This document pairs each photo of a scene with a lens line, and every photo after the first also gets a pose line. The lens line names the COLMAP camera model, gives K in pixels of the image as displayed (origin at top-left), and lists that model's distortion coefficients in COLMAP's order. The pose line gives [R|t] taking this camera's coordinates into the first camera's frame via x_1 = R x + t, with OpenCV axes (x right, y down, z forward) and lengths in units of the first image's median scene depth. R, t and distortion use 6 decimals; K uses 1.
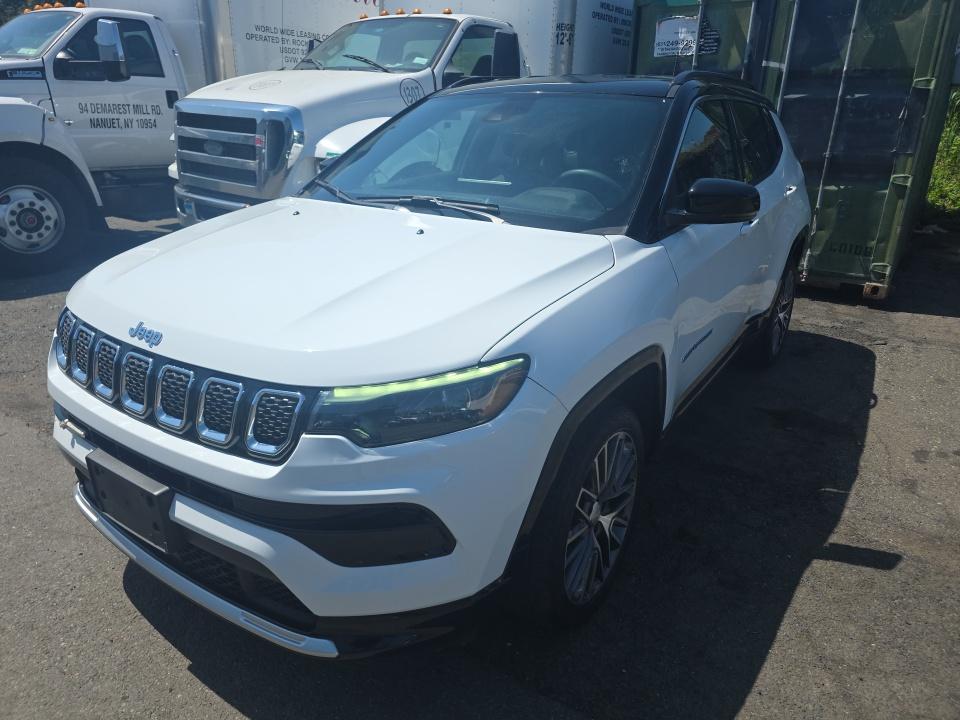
lens RADIAL K [[631.8, 0, 480.0], [0, 631.8, 360.0], [0, 0, 1]] dist [0.039945, -0.037435]
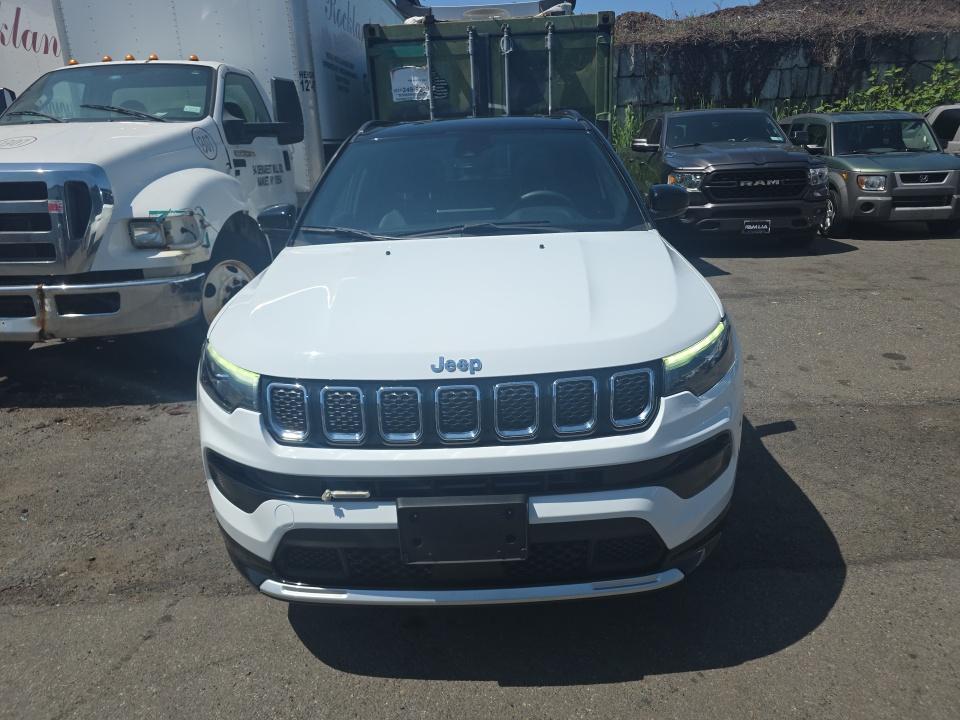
lens RADIAL K [[627.5, 0, 482.4], [0, 627.5, 362.6], [0, 0, 1]] dist [0.039207, -0.036639]
pose [[0.834268, -0.227189, 0.502377, -0.309577], [0.253655, 0.967160, 0.016148, -0.015504], [-0.489547, 0.113959, 0.864498, 0.026243]]
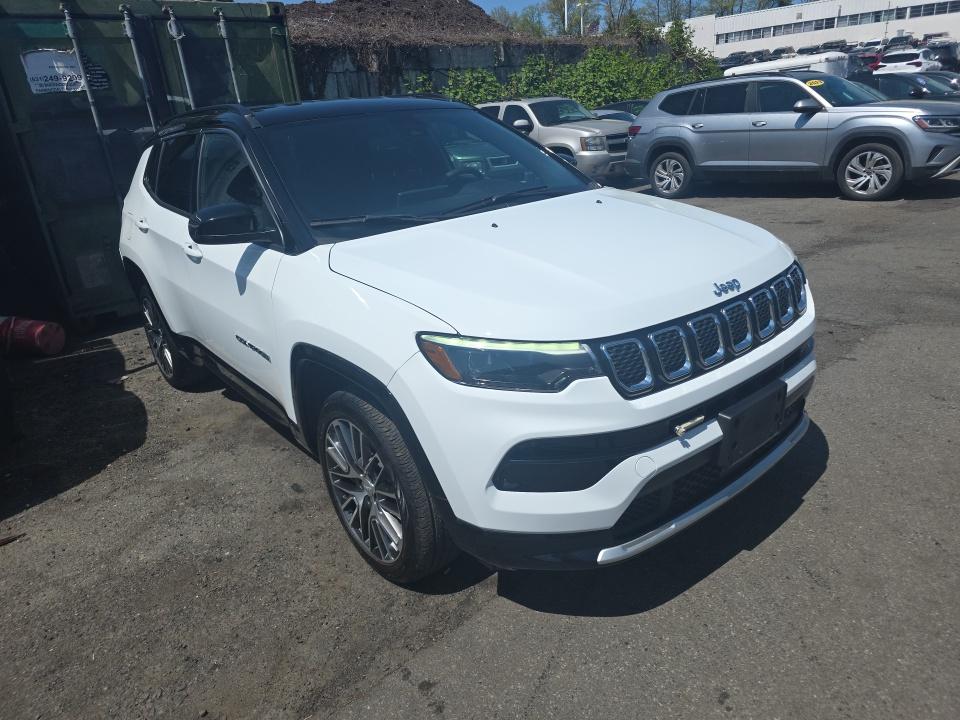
lens RADIAL K [[627.5, 0, 482.4], [0, 627.5, 362.6], [0, 0, 1]] dist [0.039207, -0.036639]
pose [[0.278198, -0.381421, 0.881547, -0.547781], [0.429815, 0.870196, 0.240869, -0.125861], [-0.858991, 0.311893, 0.406027, 0.293896]]
